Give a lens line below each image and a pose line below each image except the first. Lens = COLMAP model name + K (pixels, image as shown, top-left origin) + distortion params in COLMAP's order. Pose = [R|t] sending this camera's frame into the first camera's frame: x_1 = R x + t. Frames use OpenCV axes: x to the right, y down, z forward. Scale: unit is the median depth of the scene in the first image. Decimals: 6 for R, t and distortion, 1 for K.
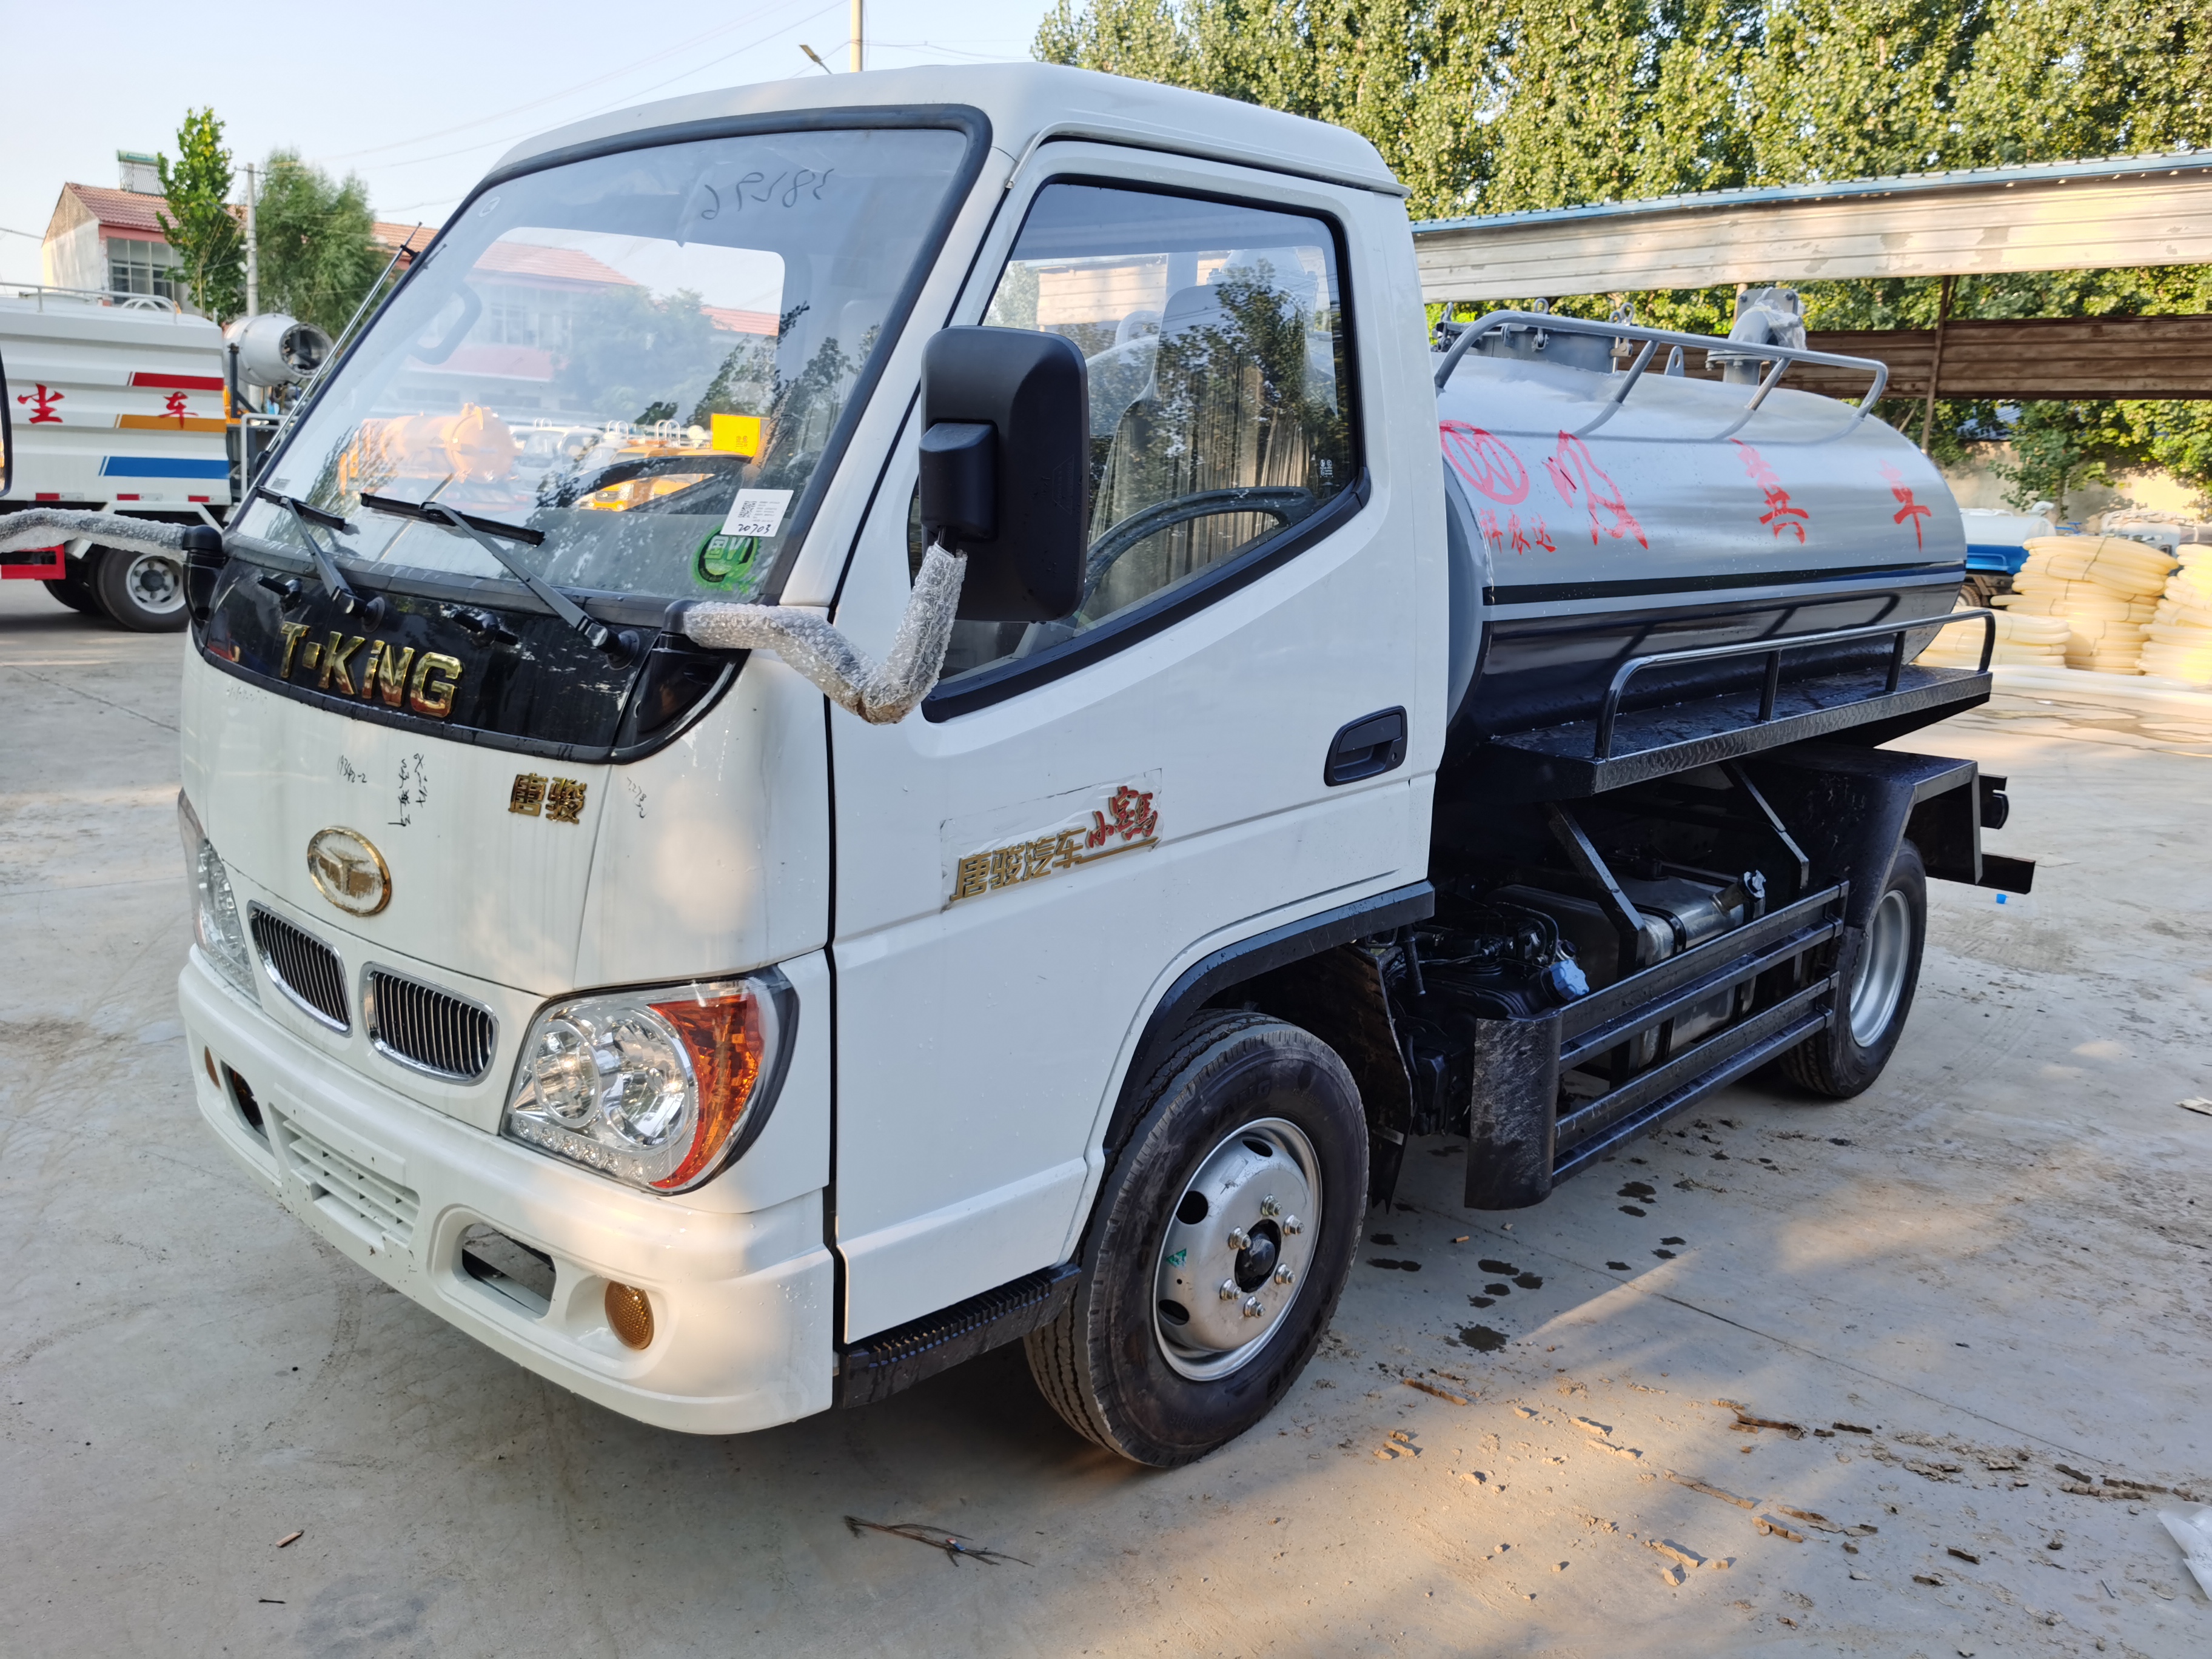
lens RADIAL K [[1701.7, 0, 1106.0], [0, 1701.7, 829.5], [0, 0, 1]] dist [0.071209, -0.099739]
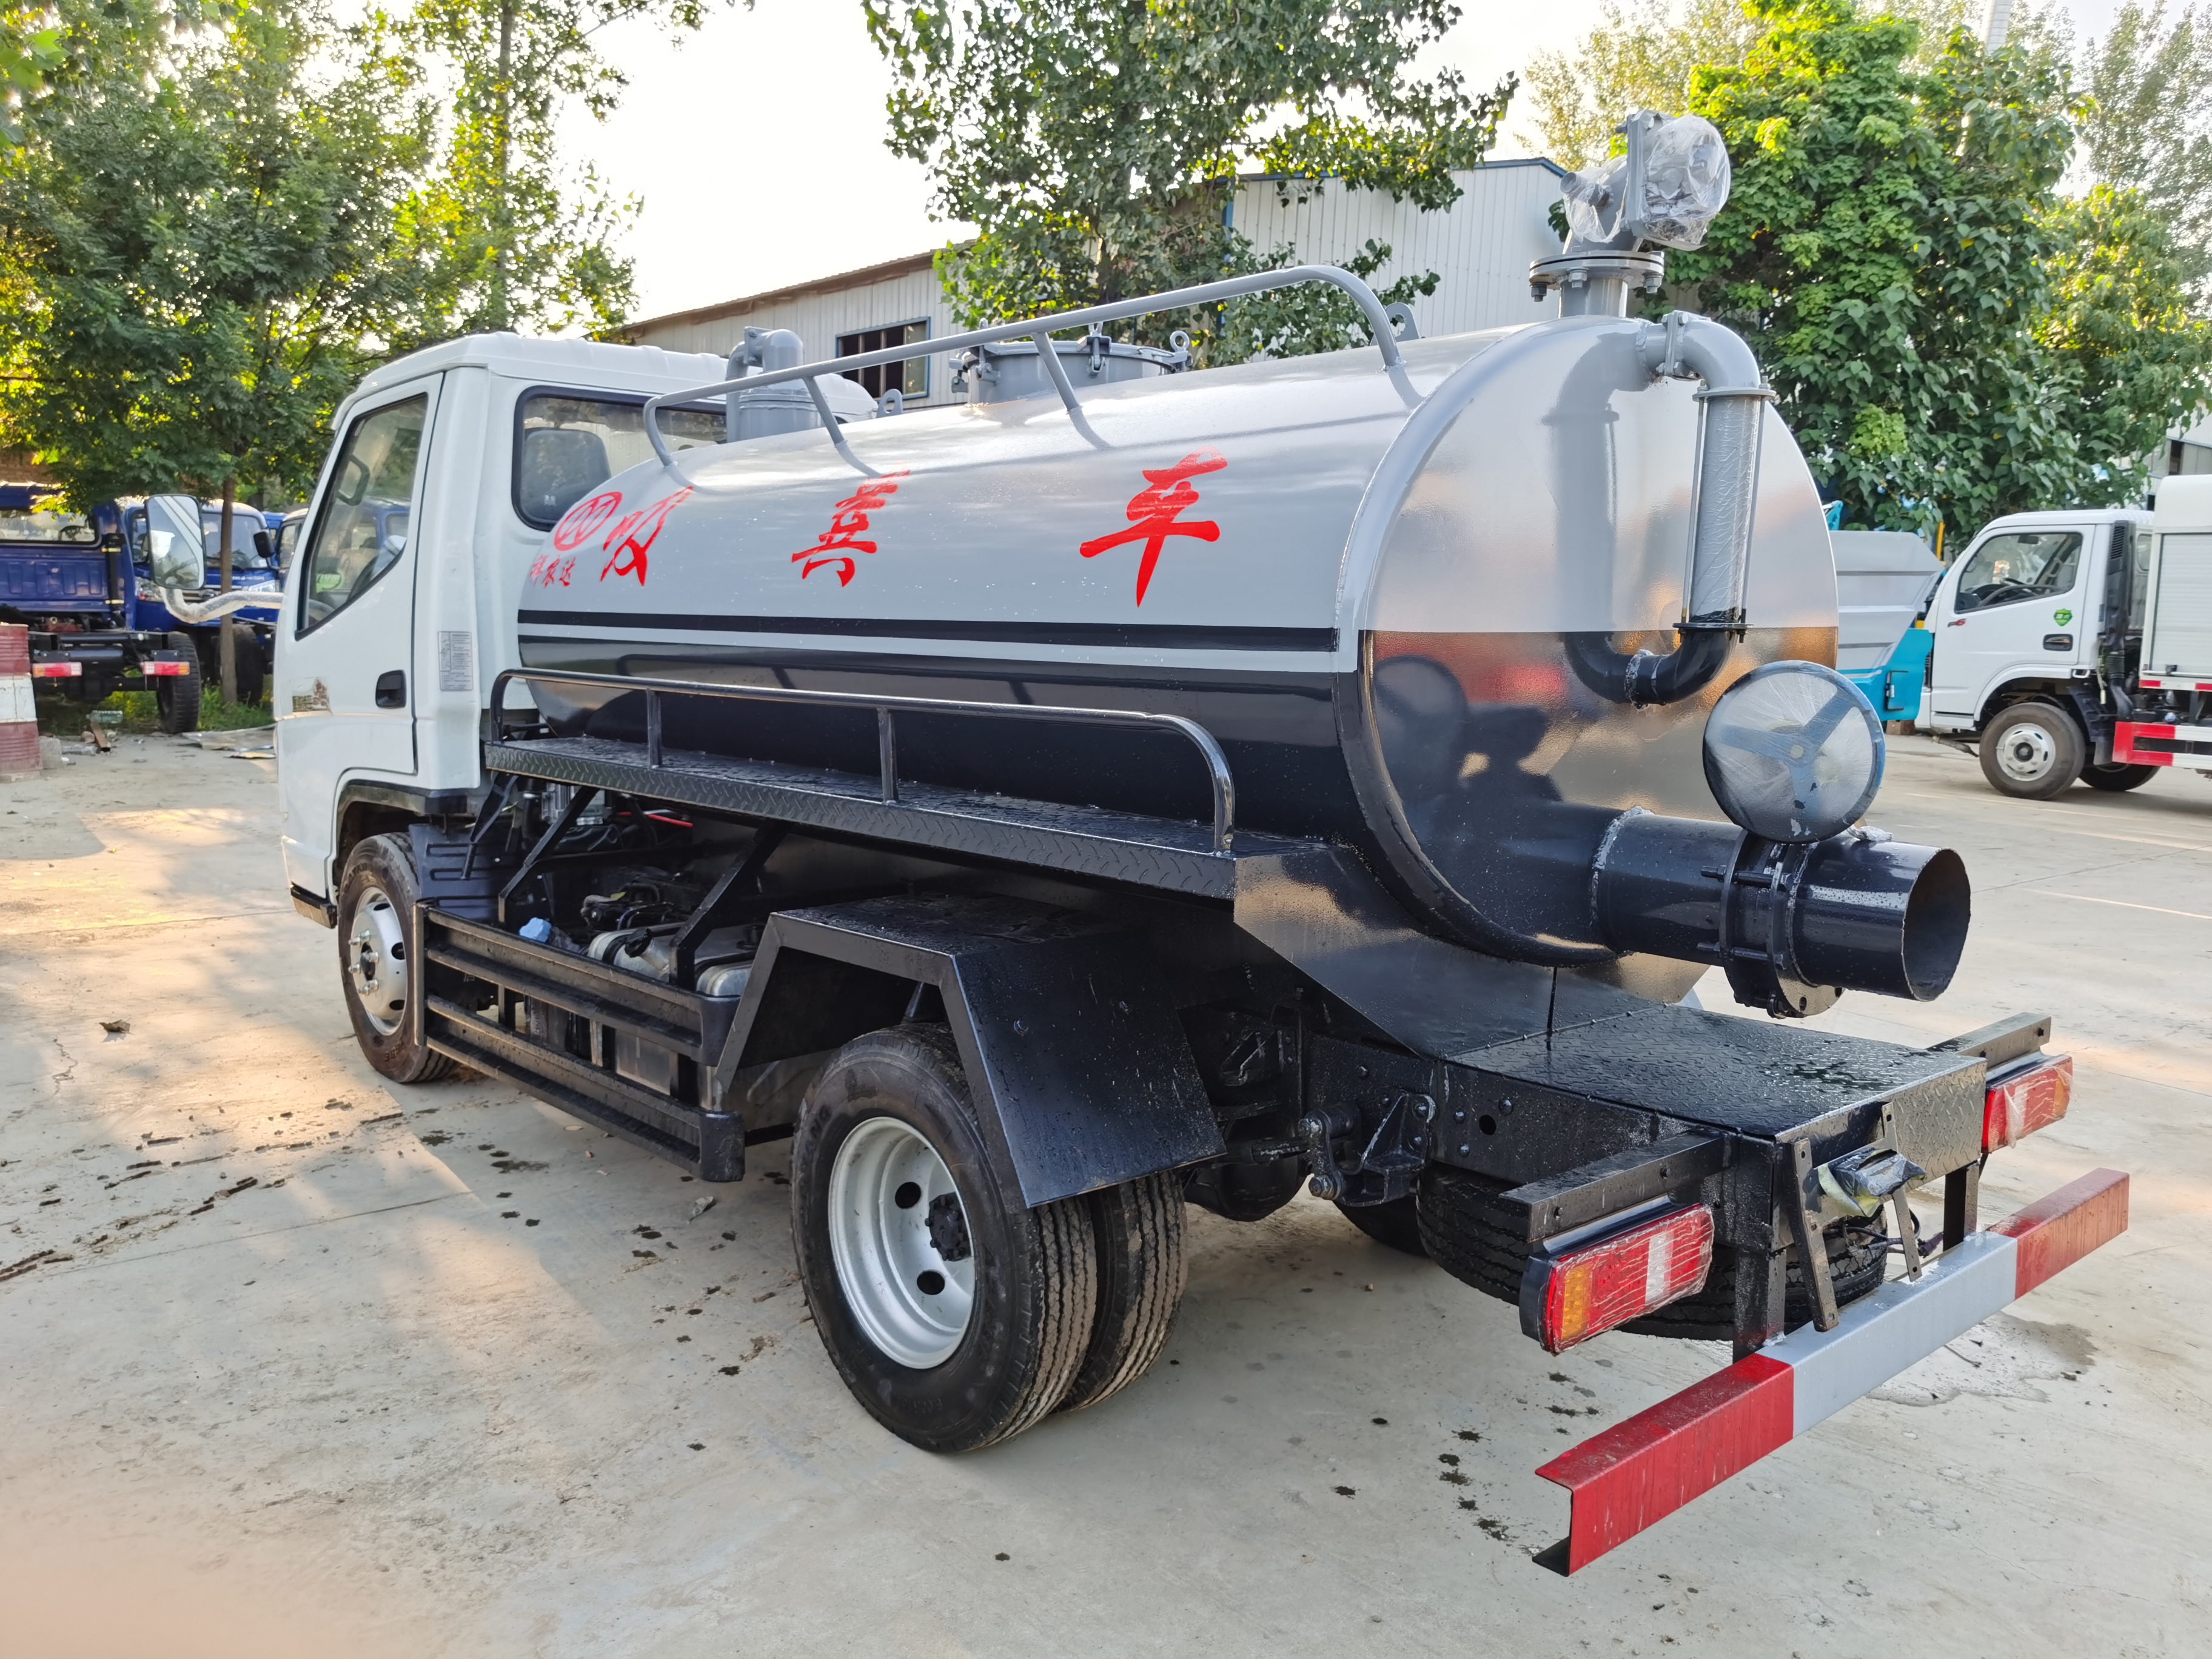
lens RADIAL K [[1704.4, 0, 1106.0], [0, 1704.4, 829.5], [0, 0, 1]] dist [0.110246, -0.182228]
pose [[-0.097785, 0.079544, -0.992024, 1.561529], [-0.232334, 0.967433, 0.100474, -0.217490], [0.967708, 0.240305, -0.076120, 1.599223]]
